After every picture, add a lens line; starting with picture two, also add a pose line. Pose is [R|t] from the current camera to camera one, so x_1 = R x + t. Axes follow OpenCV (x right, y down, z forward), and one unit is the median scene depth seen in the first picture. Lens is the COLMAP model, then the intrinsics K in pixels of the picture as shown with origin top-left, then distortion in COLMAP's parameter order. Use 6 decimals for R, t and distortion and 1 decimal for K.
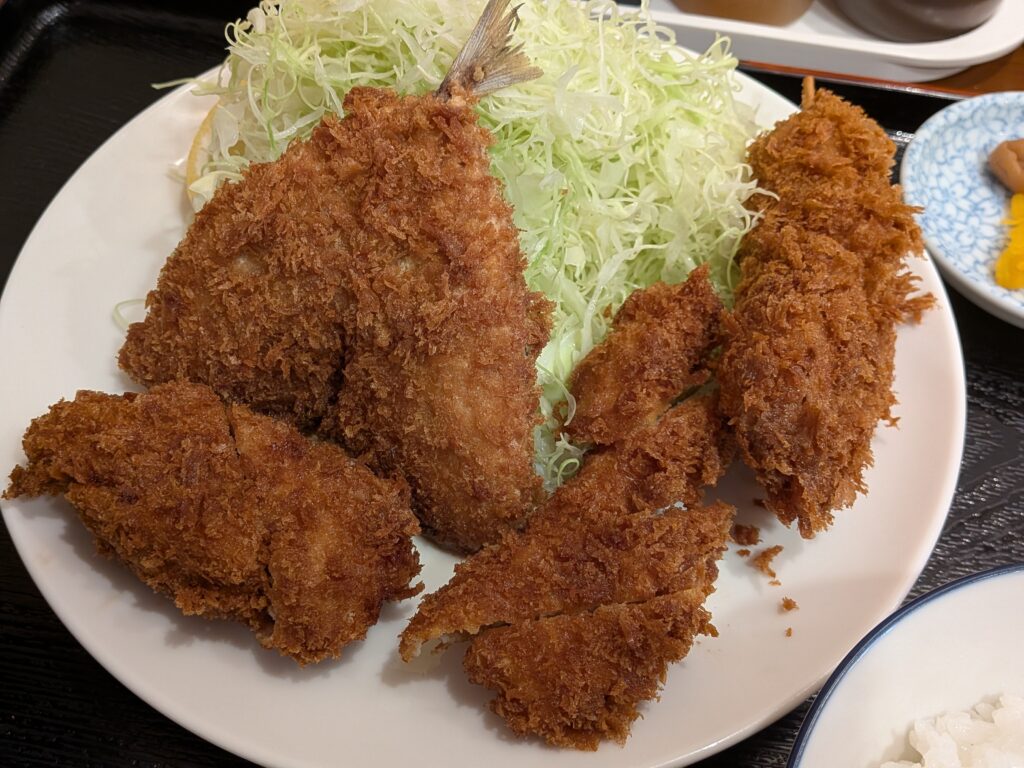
lens RADIAL K [[1062.7, 0, 510.5], [0, 1062.7, 368.9], [0, 0, 1]] dist [0.093032, -0.209215]
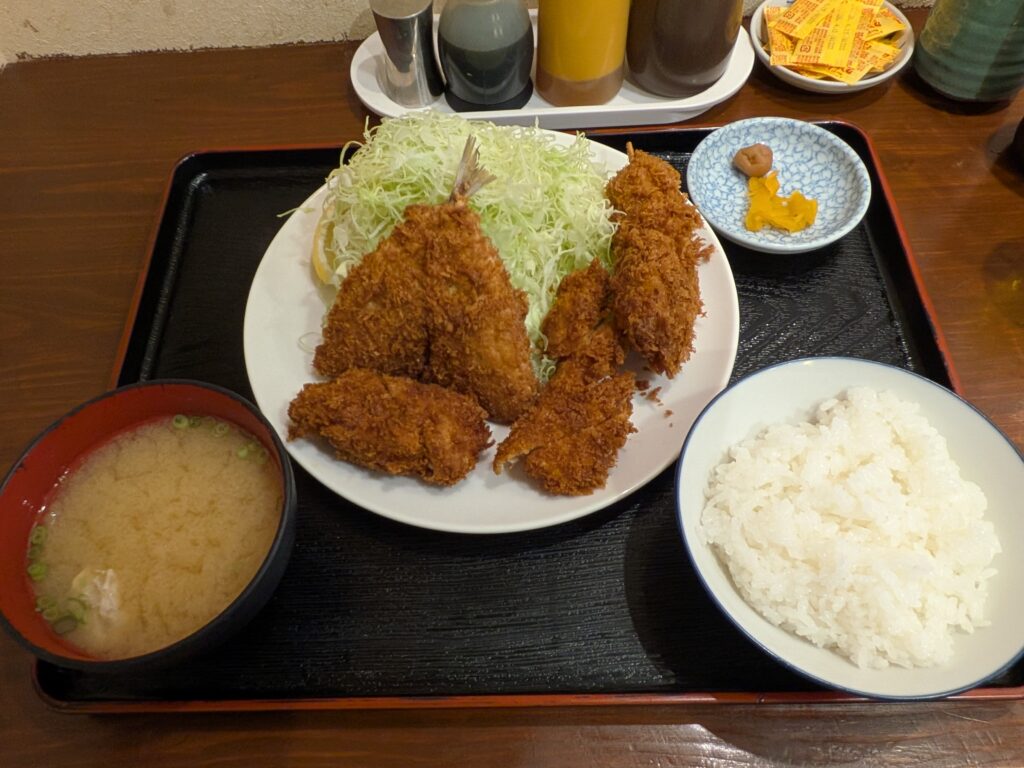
lens RADIAL K [[747.0, 0, 484.4], [0, 747.0, 383.5], [0, 0, 1]] dist [0.002133, -0.014401]
pose [[0.977742, -0.209549, 0.010506, -0.090034], [0.208023, 0.974714, 0.081607, -0.026159], [-0.027341, -0.077605, 0.996609, -0.416372]]
